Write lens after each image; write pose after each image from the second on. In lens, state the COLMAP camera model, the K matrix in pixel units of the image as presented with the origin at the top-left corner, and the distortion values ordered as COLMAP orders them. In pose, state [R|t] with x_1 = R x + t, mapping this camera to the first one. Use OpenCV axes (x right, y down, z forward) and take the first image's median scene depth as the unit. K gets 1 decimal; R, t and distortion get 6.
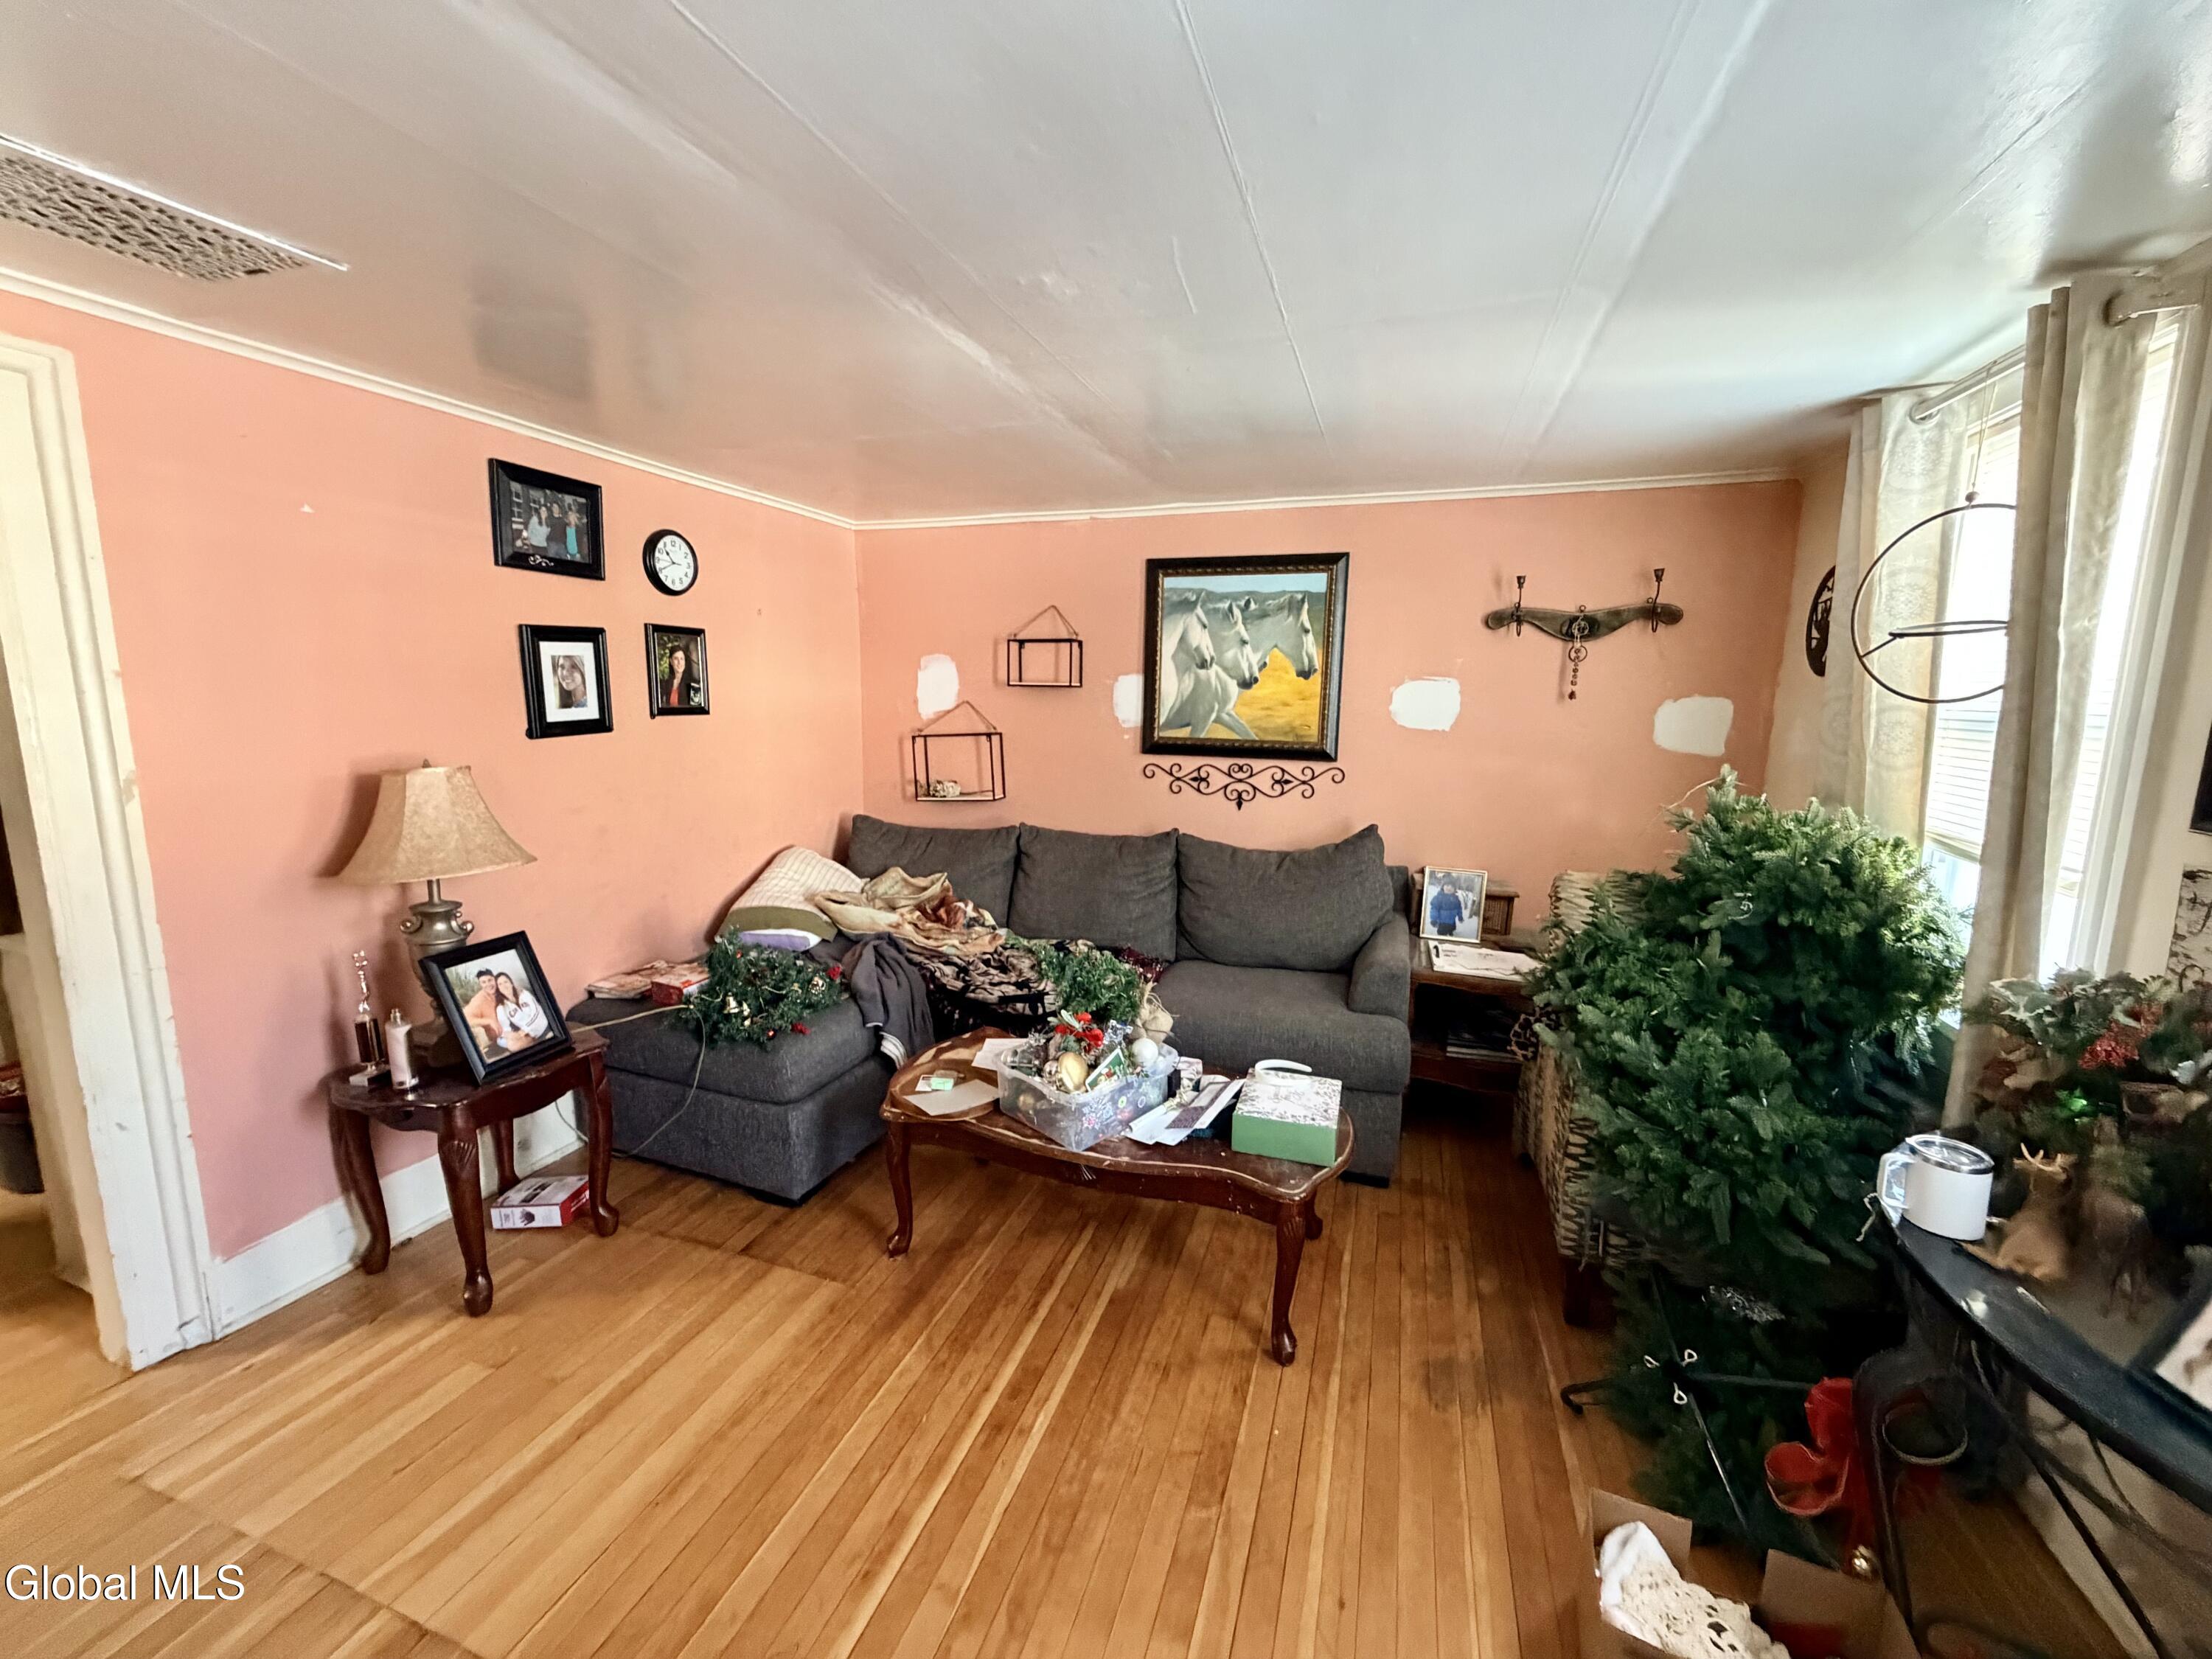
lens RADIAL K [[879.7, 0, 1097.9], [0, 879.7, 829.8], [0, 0, 1]] dist [0.000322, 0.000076]
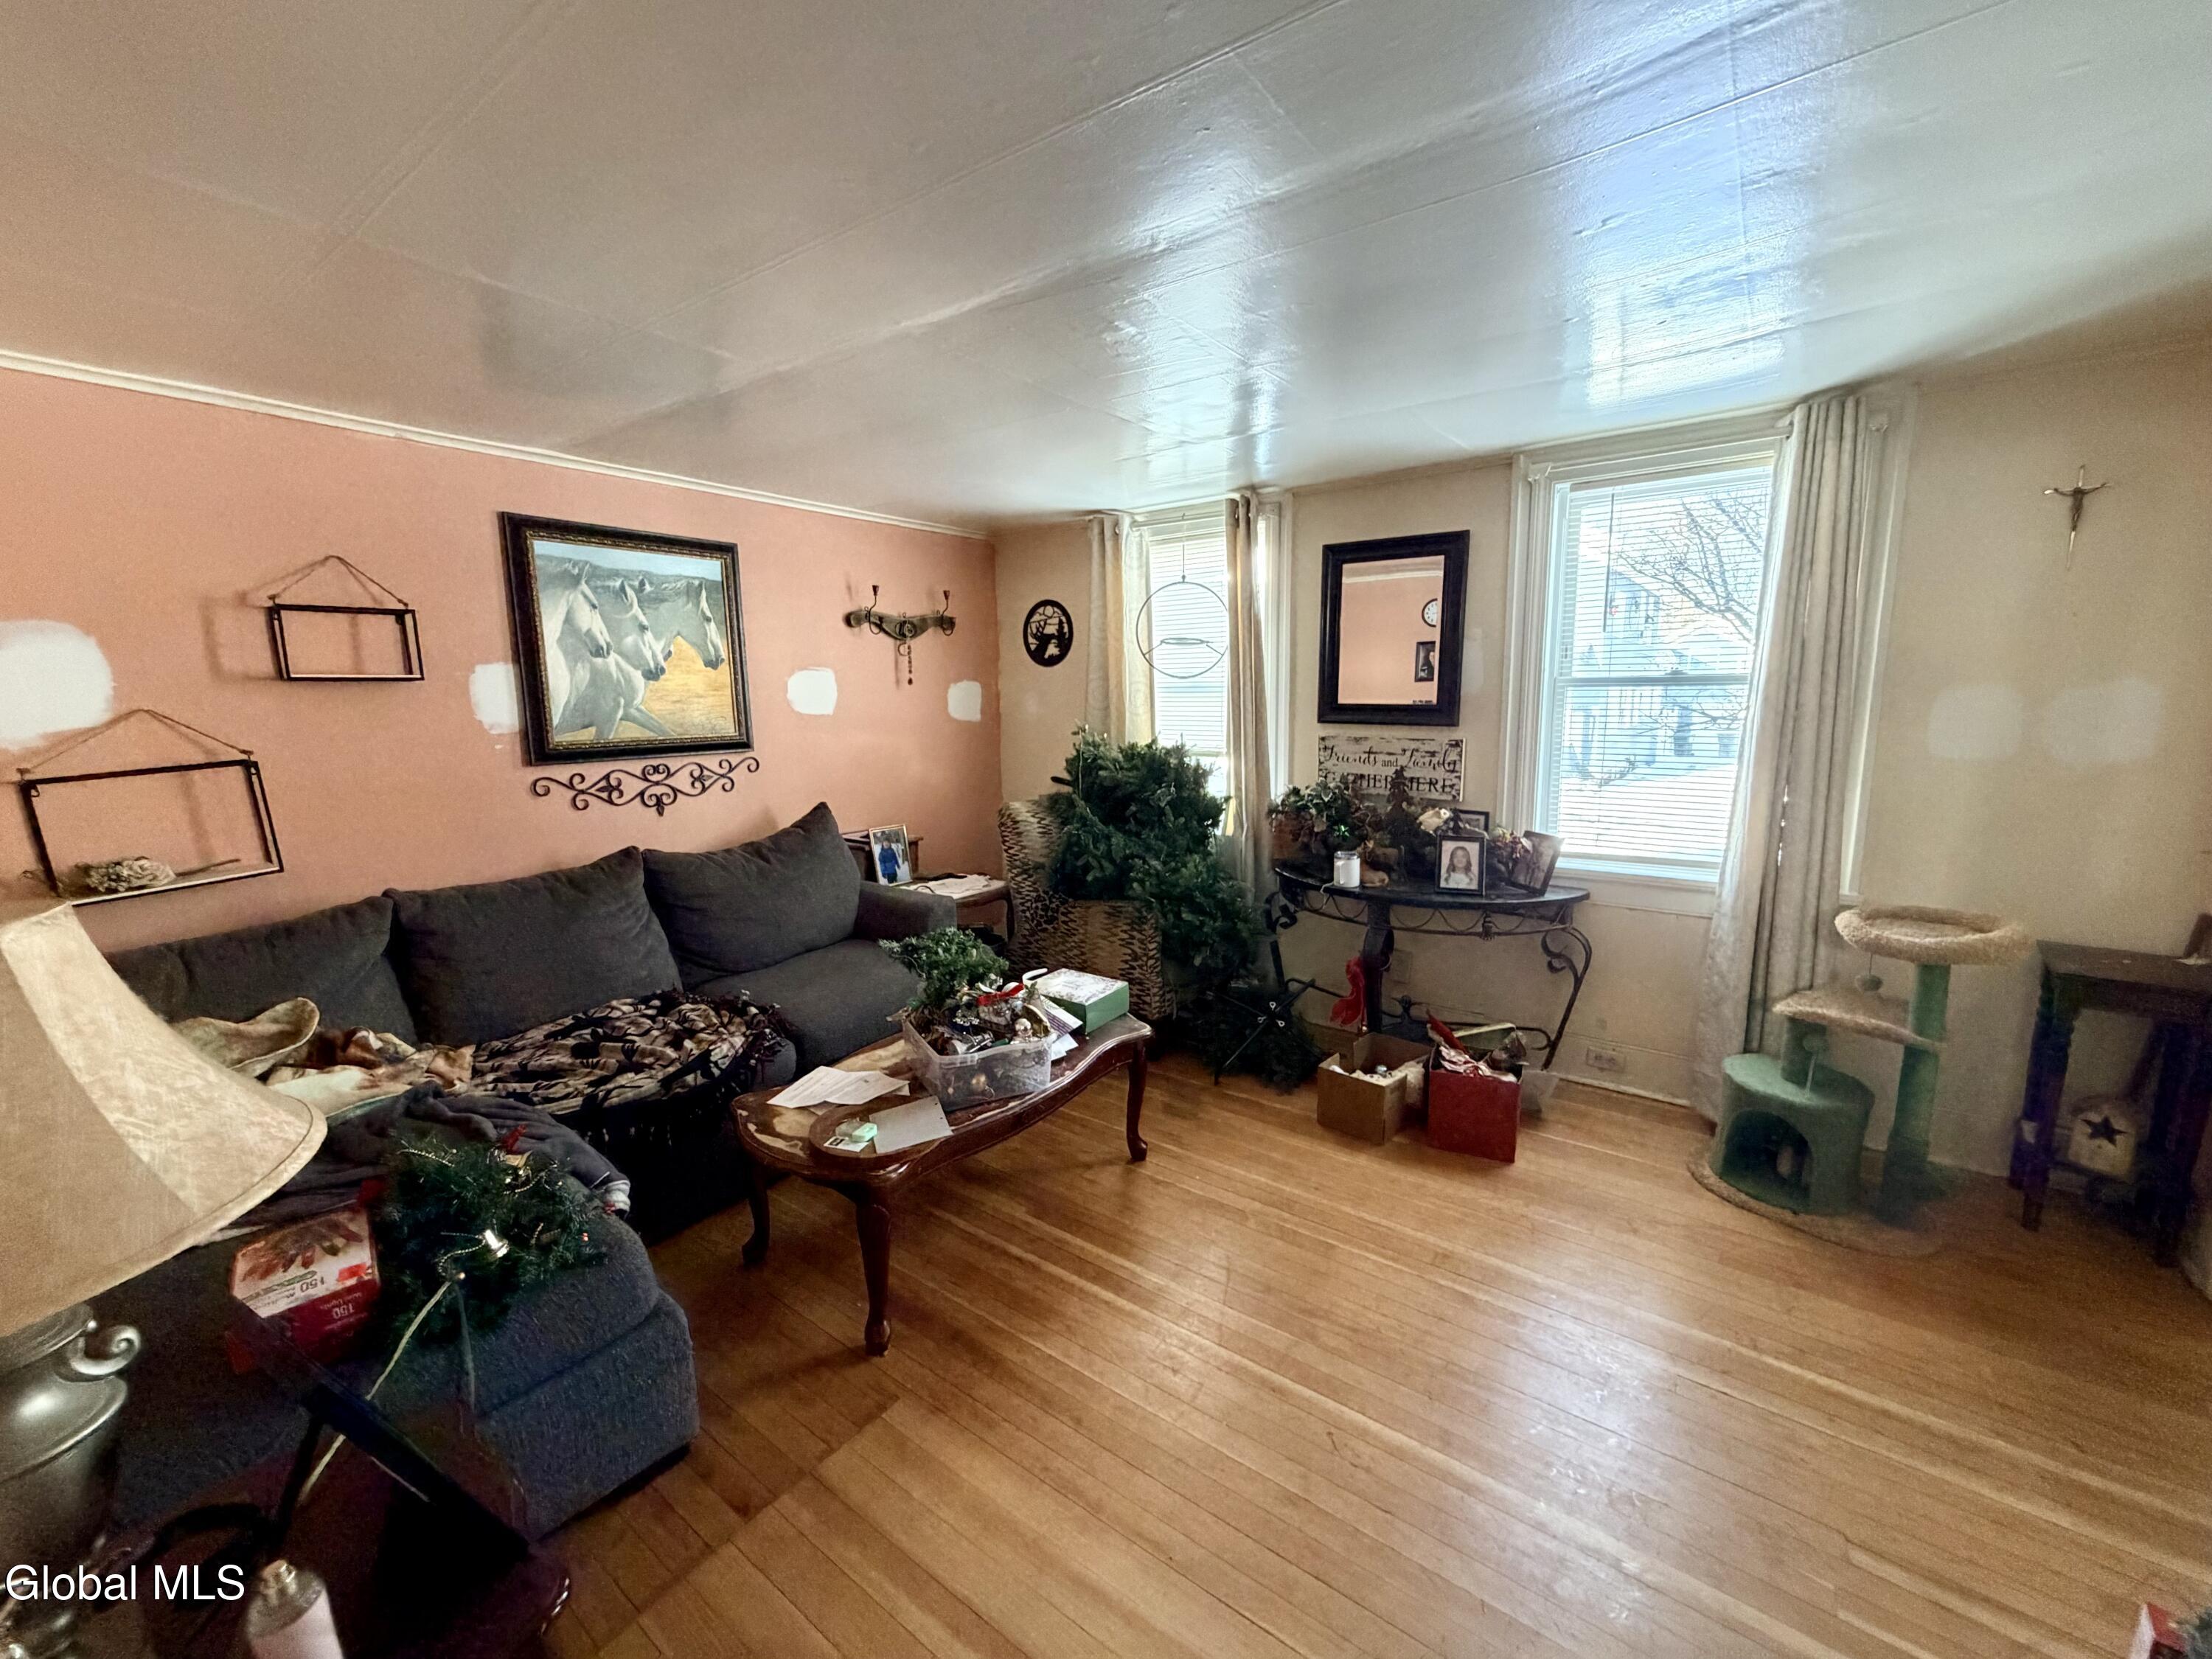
lens RADIAL K [[879.7, 0, 1097.1], [0, 879.7, 822.9], [0, 0, 1]] dist [0.000322, 0.000076]
pose [[0.301512, -0.161730, 0.939646, -0.564326], [0.169478, 0.978906, 0.114106, -0.043978], [-0.938279, 0.124845, 0.322562, 0.307618]]
